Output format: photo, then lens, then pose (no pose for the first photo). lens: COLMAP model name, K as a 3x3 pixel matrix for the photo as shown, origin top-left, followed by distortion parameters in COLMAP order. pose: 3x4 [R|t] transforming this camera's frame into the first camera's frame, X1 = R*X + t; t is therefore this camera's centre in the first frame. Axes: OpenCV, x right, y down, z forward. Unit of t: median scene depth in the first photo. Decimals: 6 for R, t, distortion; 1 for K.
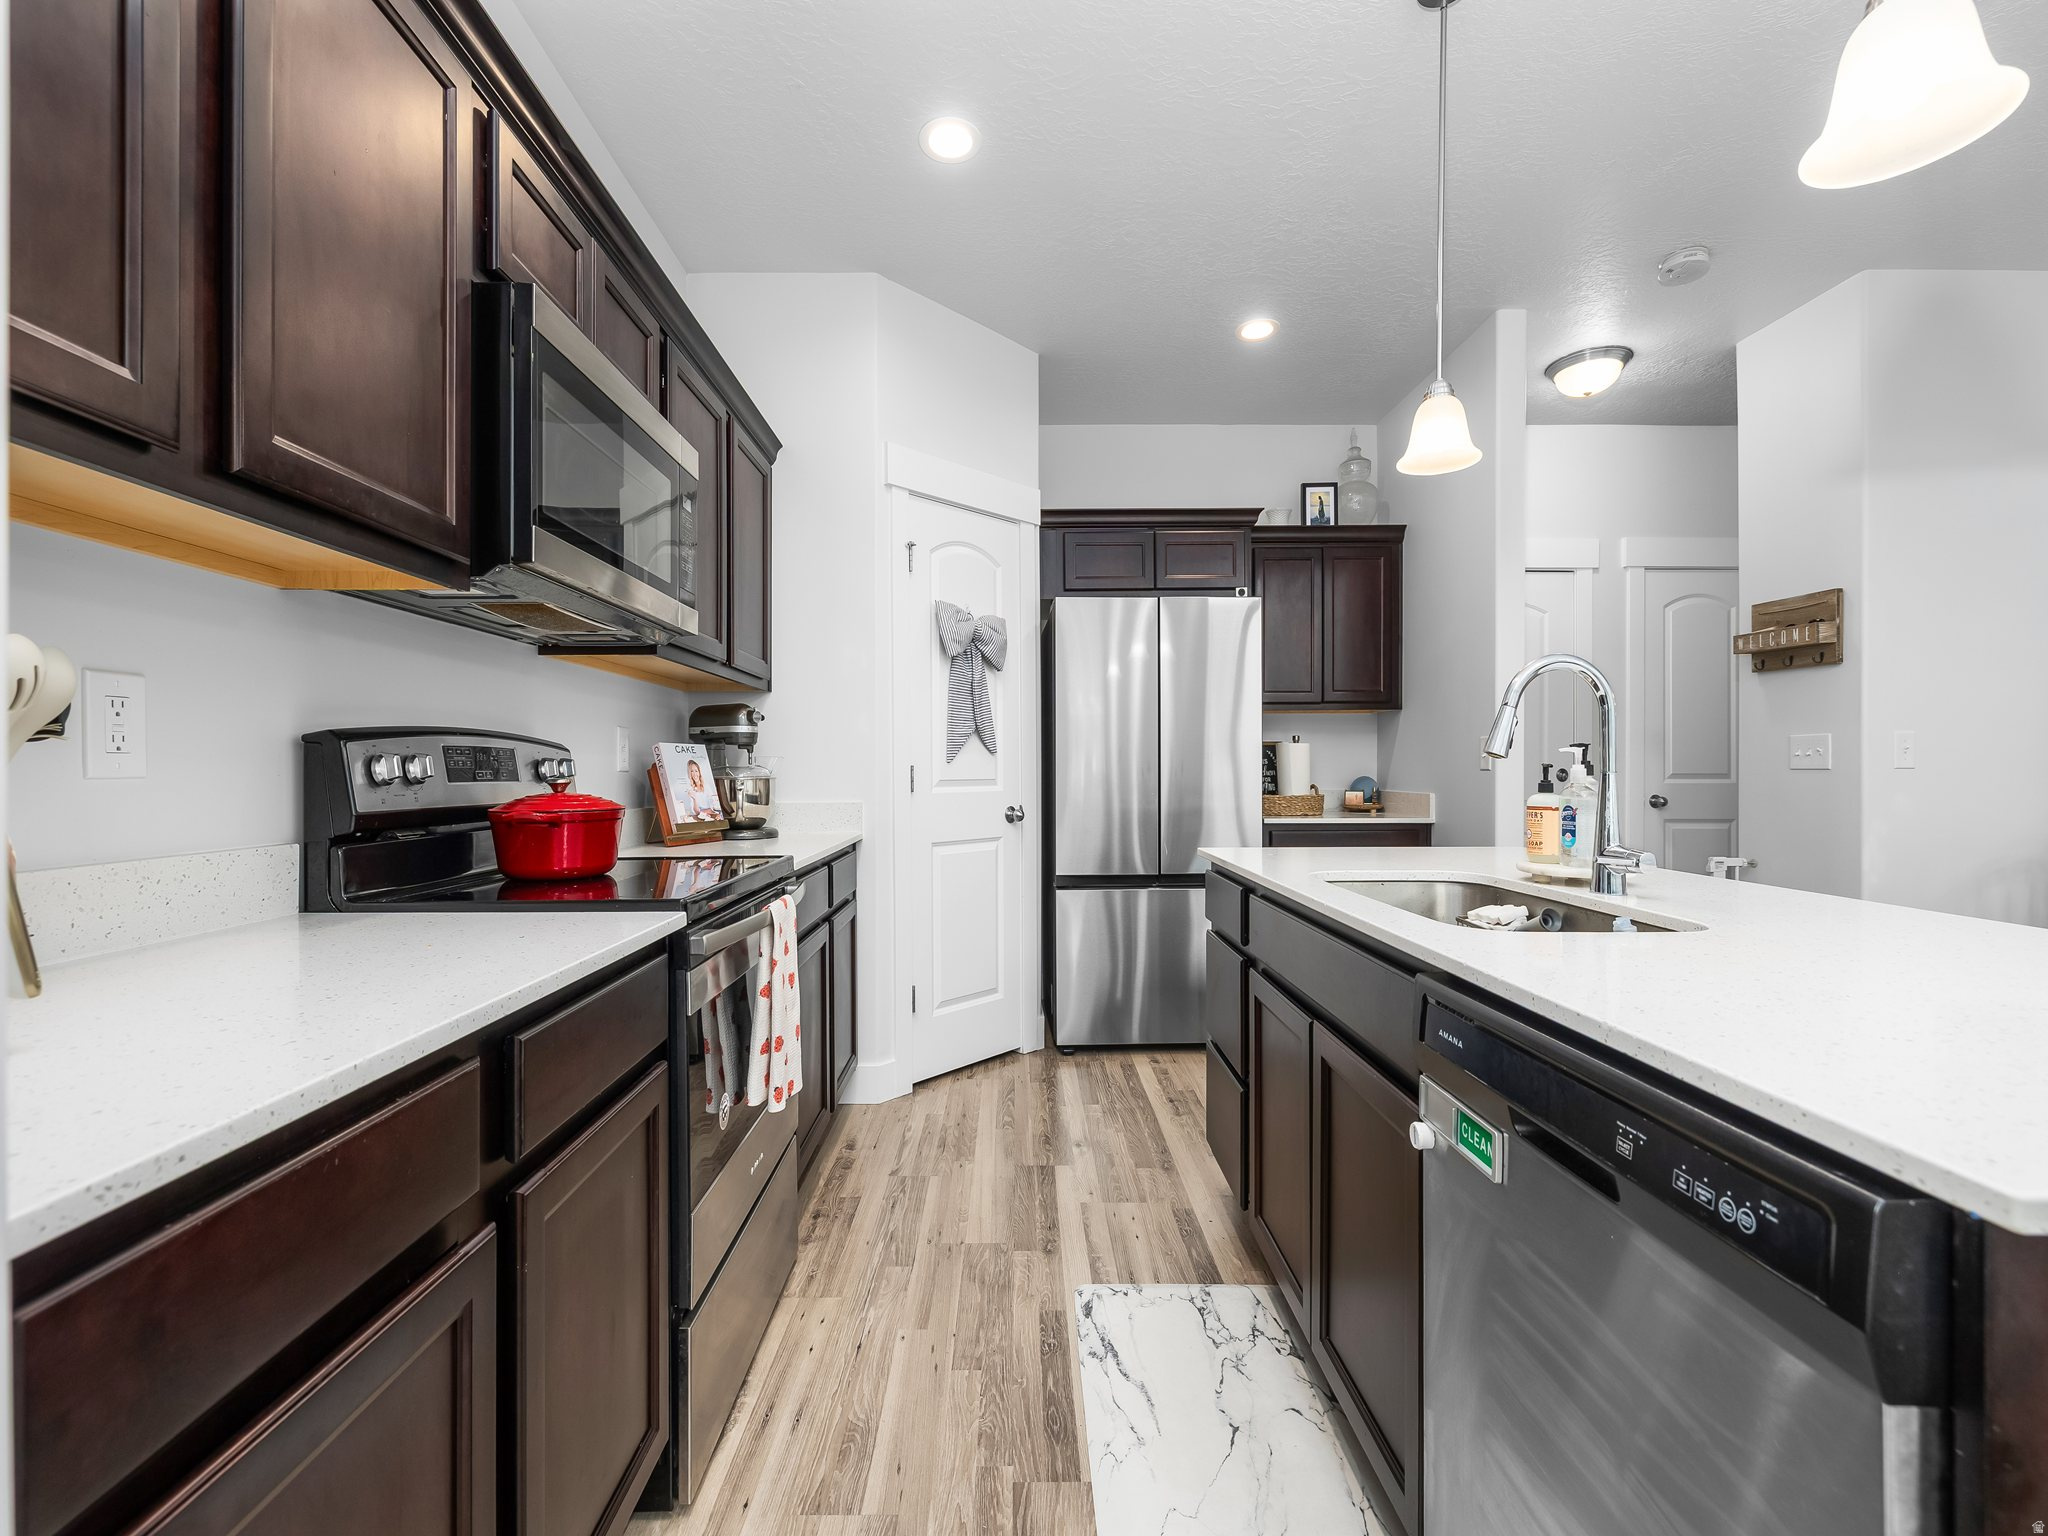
lens RADIAL K [[860.5, 0, 1007.4], [0, 860.5, 767.9], [0, 0, 1]] dist [-0.003508, -0.000136]
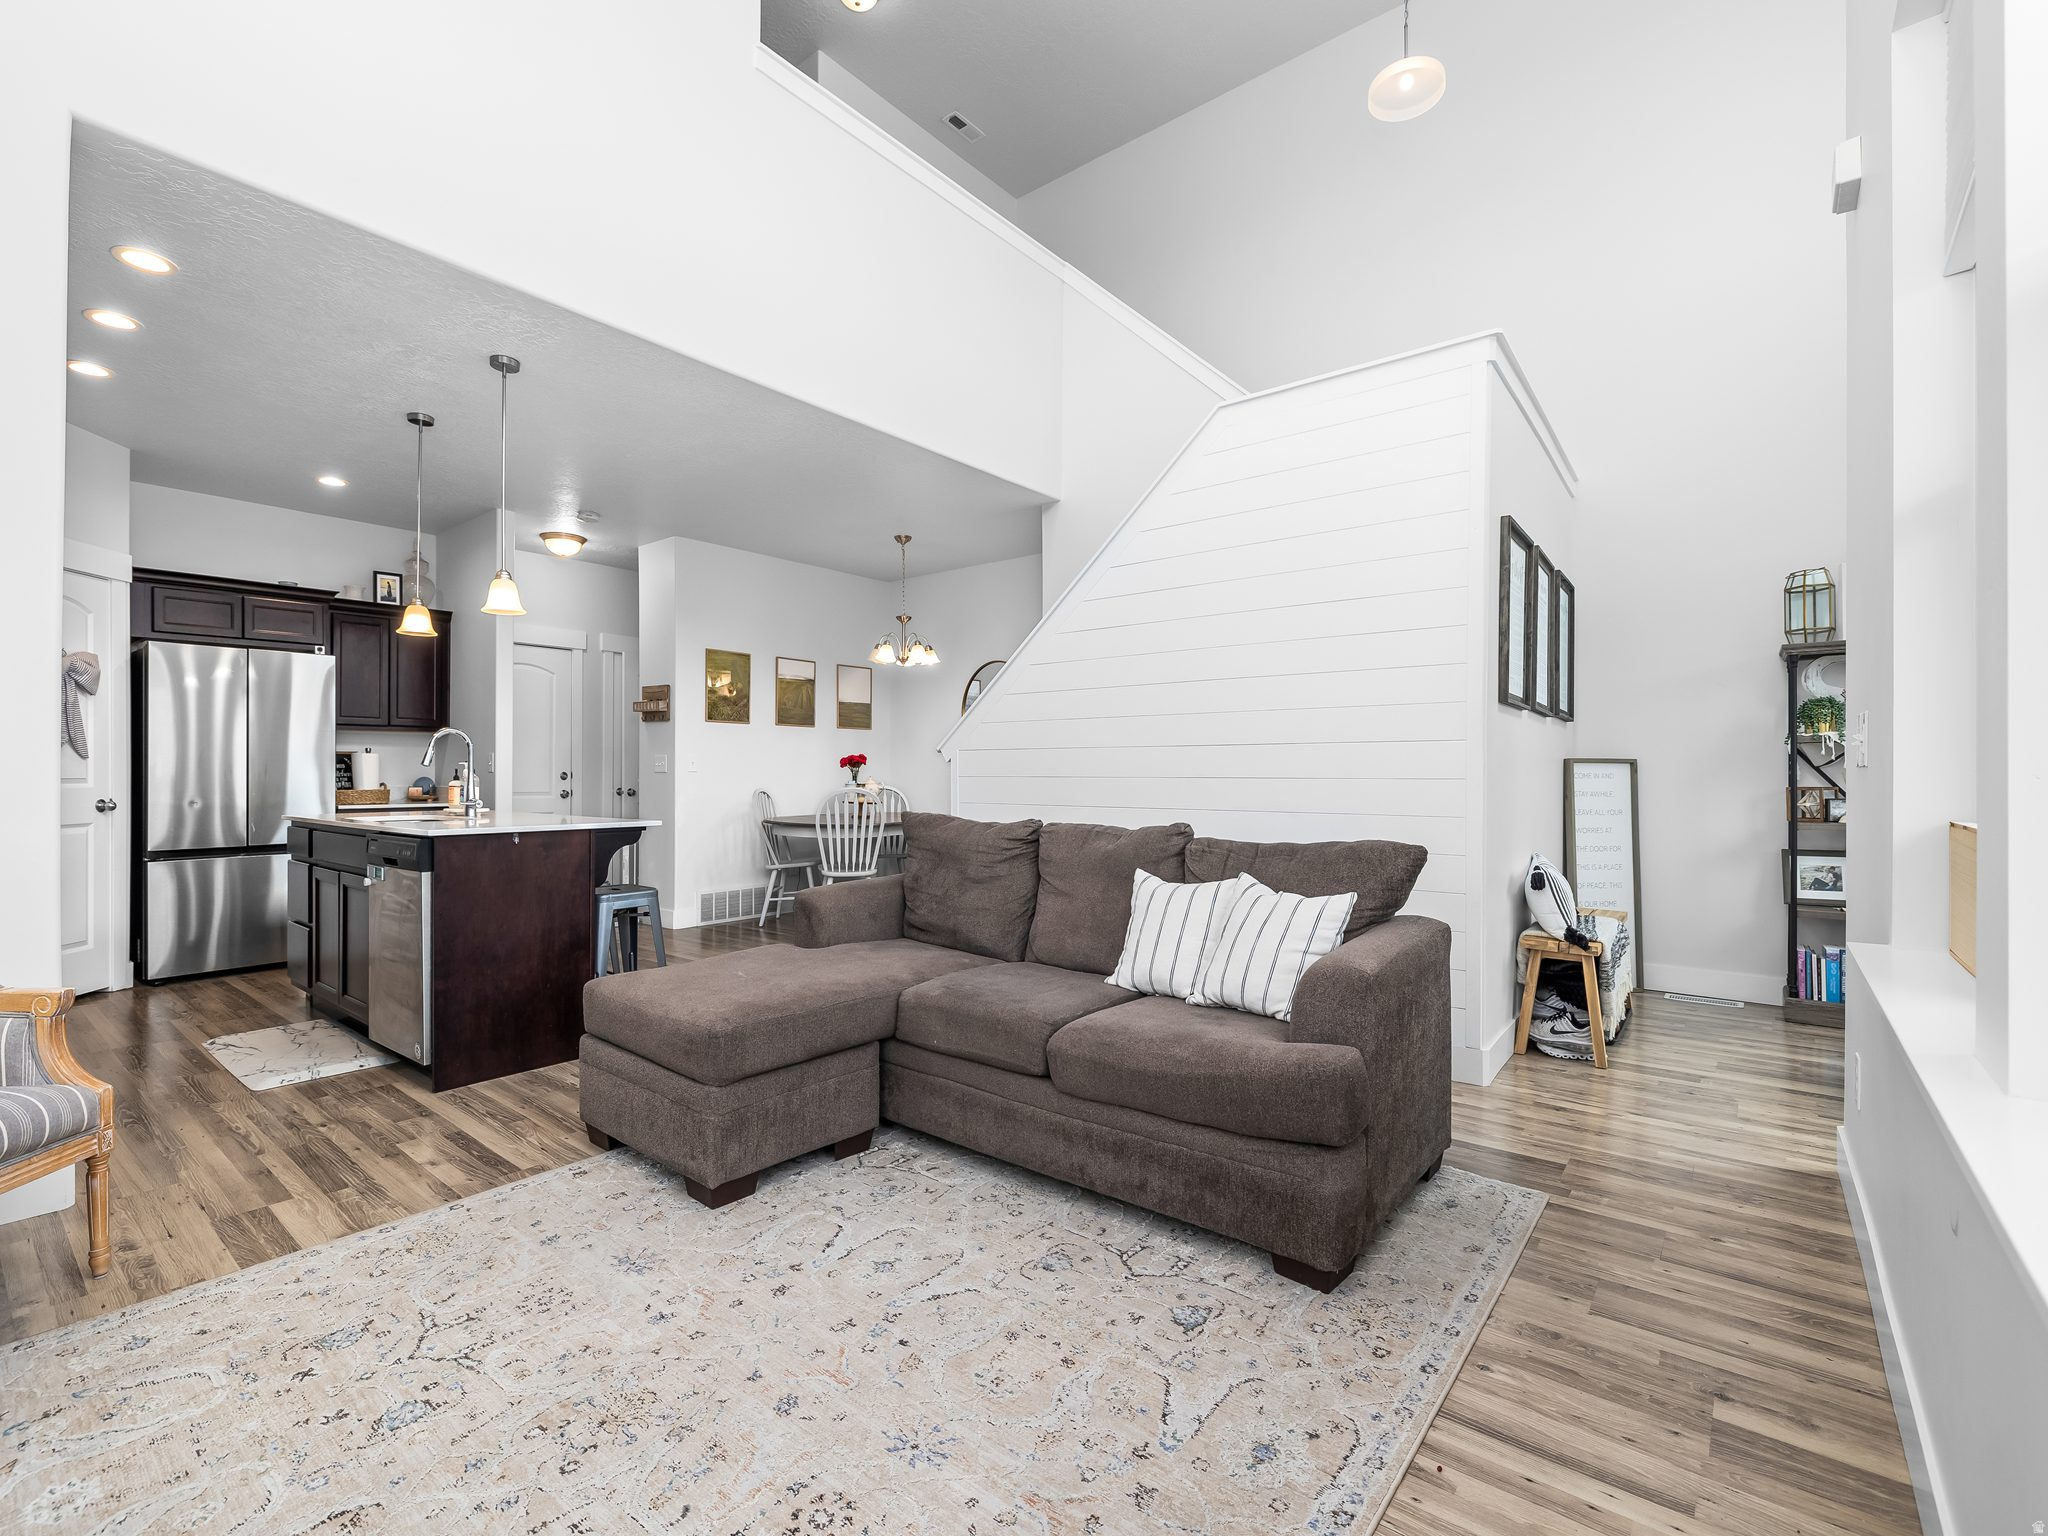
lens RADIAL K [[926.8, 0, 1024.0], [0, 926.8, 768.0], [0, 0, 1]] dist [-0.004003, -0.000804]
pose [[0.623579, 0.006548, 0.781733, -0.212742], [-0.002976, 0.999978, -0.006001, 0.002016], [-0.781755, 0.001416, 0.623584, -0.936766]]
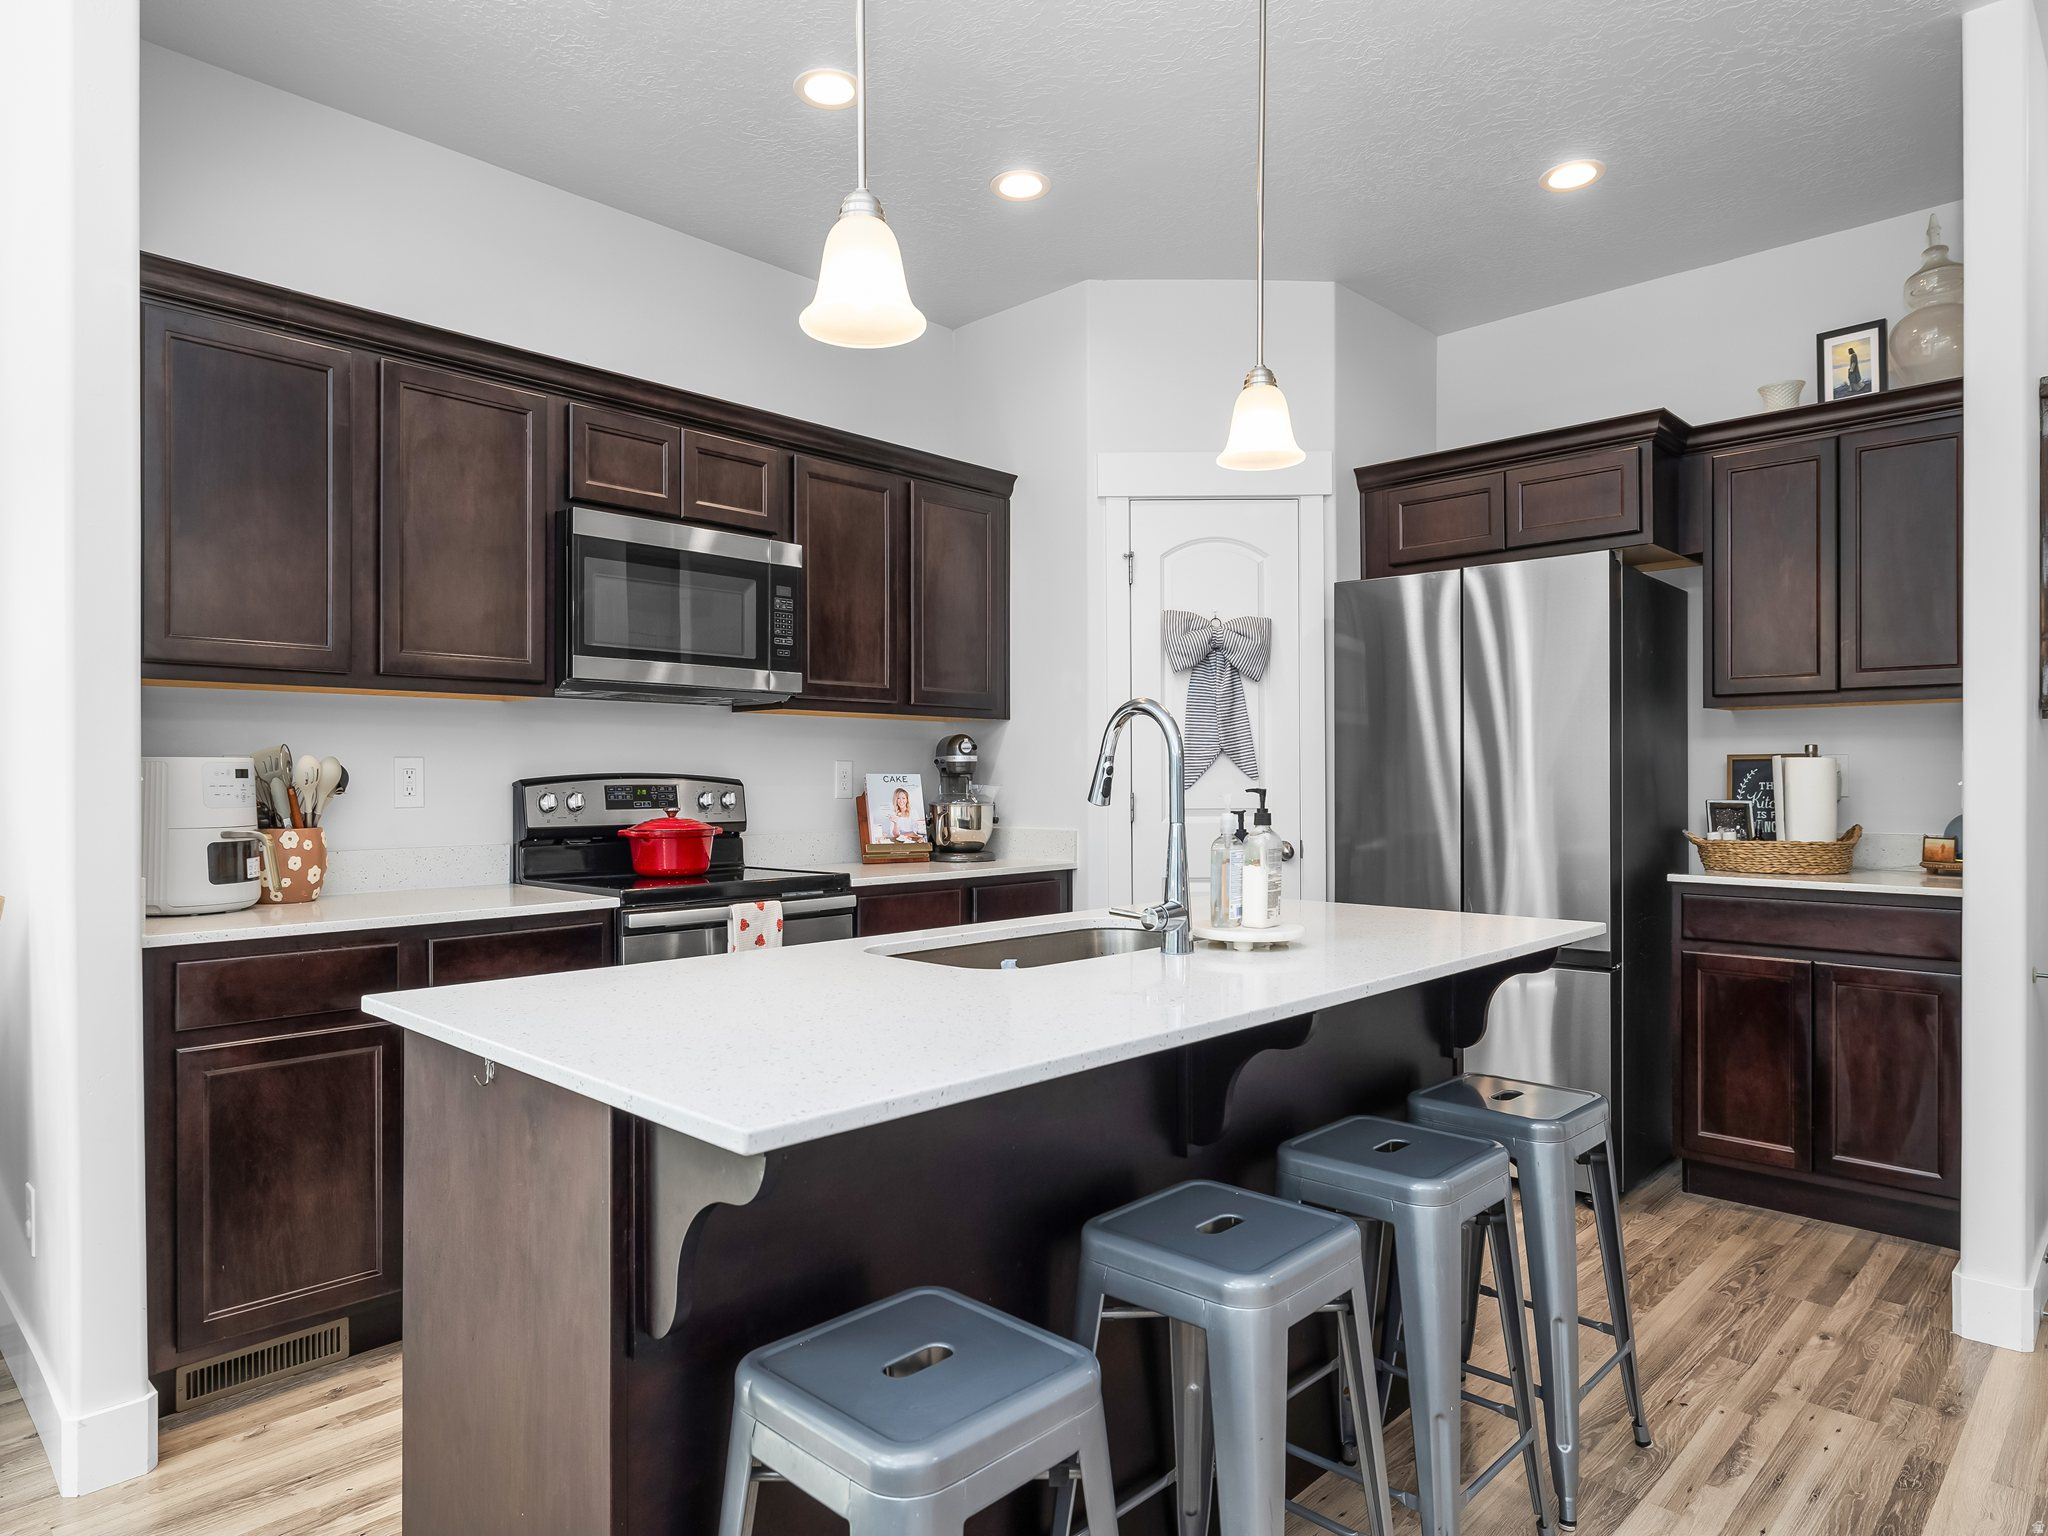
lens RADIAL K [[1296.1, 0, 1024.0], [0, 1296.1, 768.0], [0, 0, 1]] dist [0.032200, -0.000700]
pose [[0.729626, -0.003692, -0.683837, 0.673666], [0.001674, 0.999992, -0.003613, -0.021688], [0.683844, 0.001491, 0.729626, -0.088217]]
